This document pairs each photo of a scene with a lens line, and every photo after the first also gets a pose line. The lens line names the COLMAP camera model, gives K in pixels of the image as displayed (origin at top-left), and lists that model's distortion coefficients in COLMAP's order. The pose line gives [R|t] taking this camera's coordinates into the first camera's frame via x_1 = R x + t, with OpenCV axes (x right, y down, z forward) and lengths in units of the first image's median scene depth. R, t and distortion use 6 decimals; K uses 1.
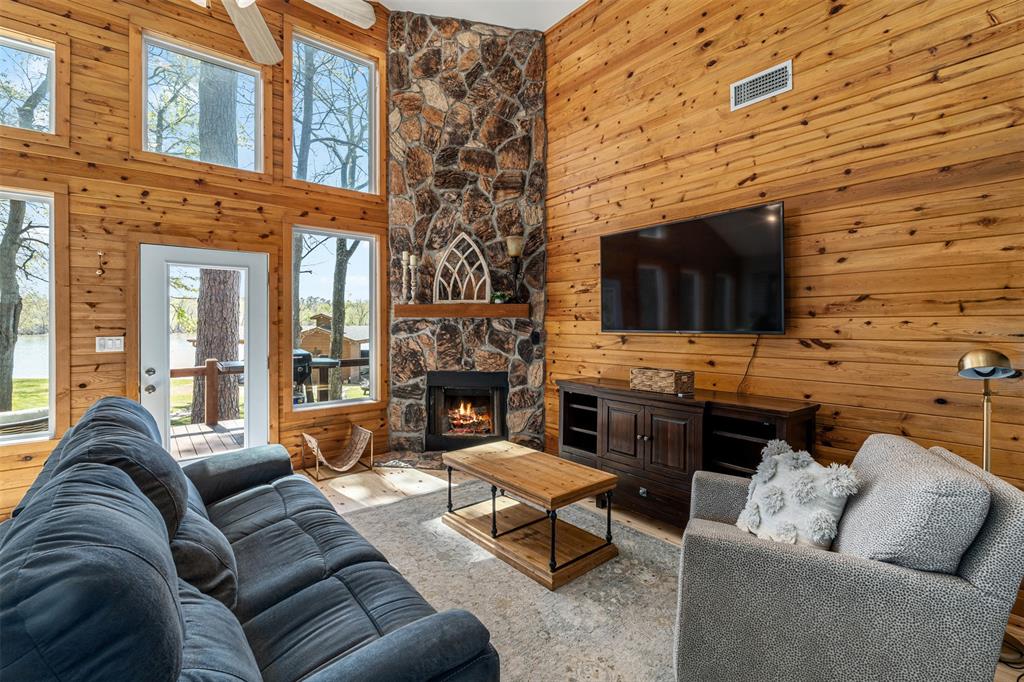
lens RADIAL K [[453.4, 0, 509.6], [0, 453.4, 319.7], [0, 0, 1]] dist [0.000006, -0.000303]
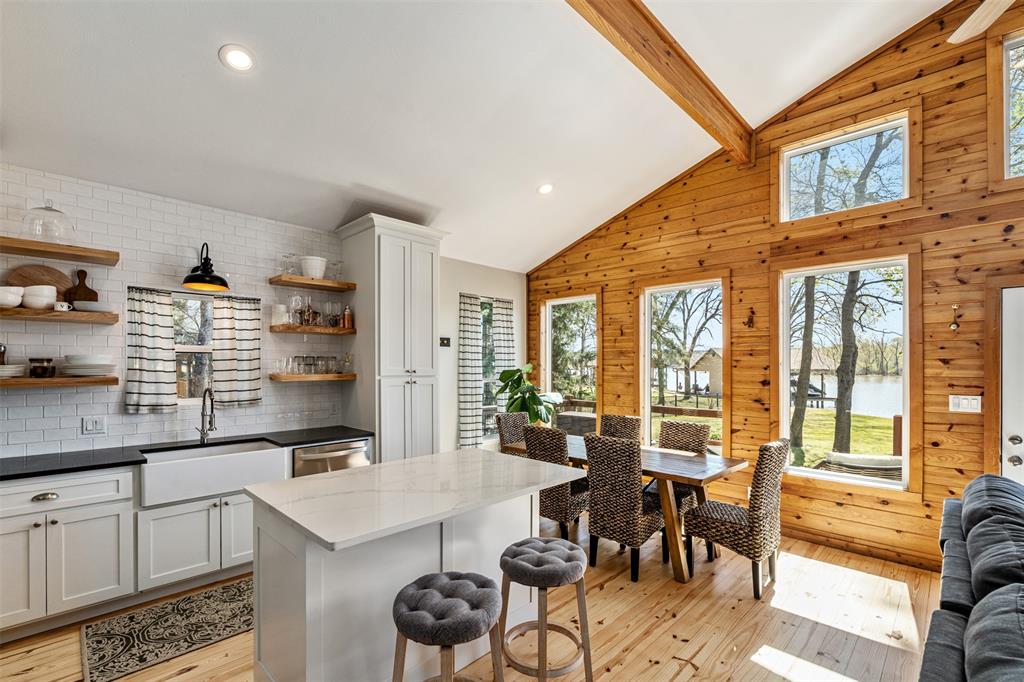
lens RADIAL K [[453.1, 0, 513.8], [0, 453.1, 366.0], [0, 0, 1]] dist [-0.005906, -0.000335]
pose [[0.106493, 0.004241, -0.994304, -0.051290], [0.003652, 0.999982, 0.004656, -0.022315], [0.994307, -0.004127, 0.106475, -0.006034]]
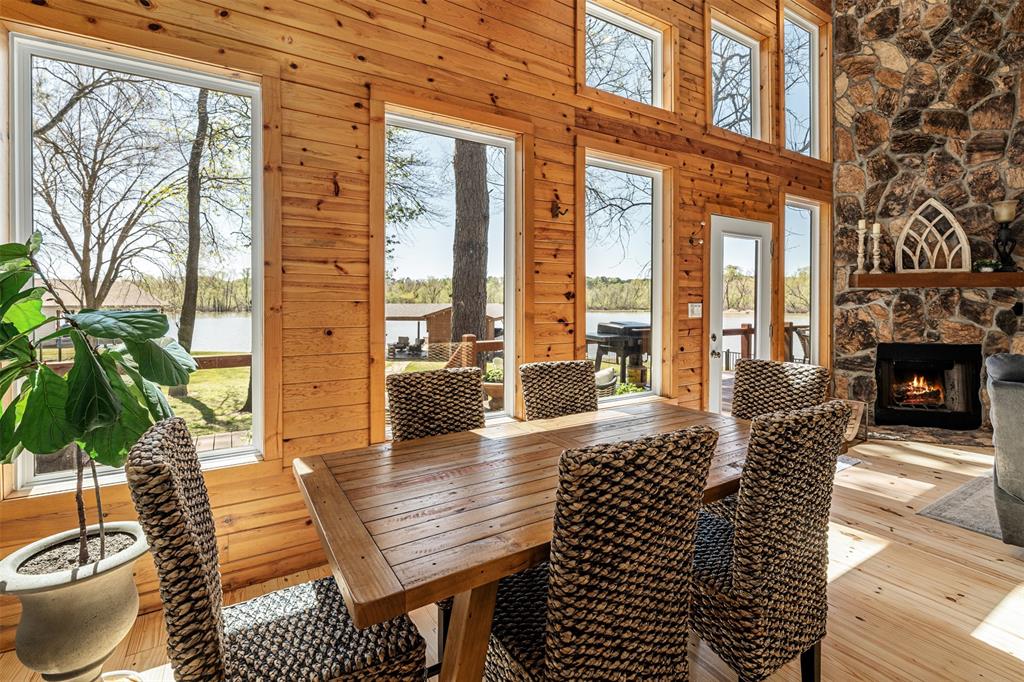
lens RADIAL K [[468.5, 0, 510.4], [0, 468.5, 304.4], [0, 0, 1]] dist [-0.003546, 0.000369]
pose [[0.990412, 0.001775, -0.138133, -0.847888], [-0.000394, 0.999950, 0.010020, 0.021581], [0.138144, -0.009870, 0.990363, -0.100746]]
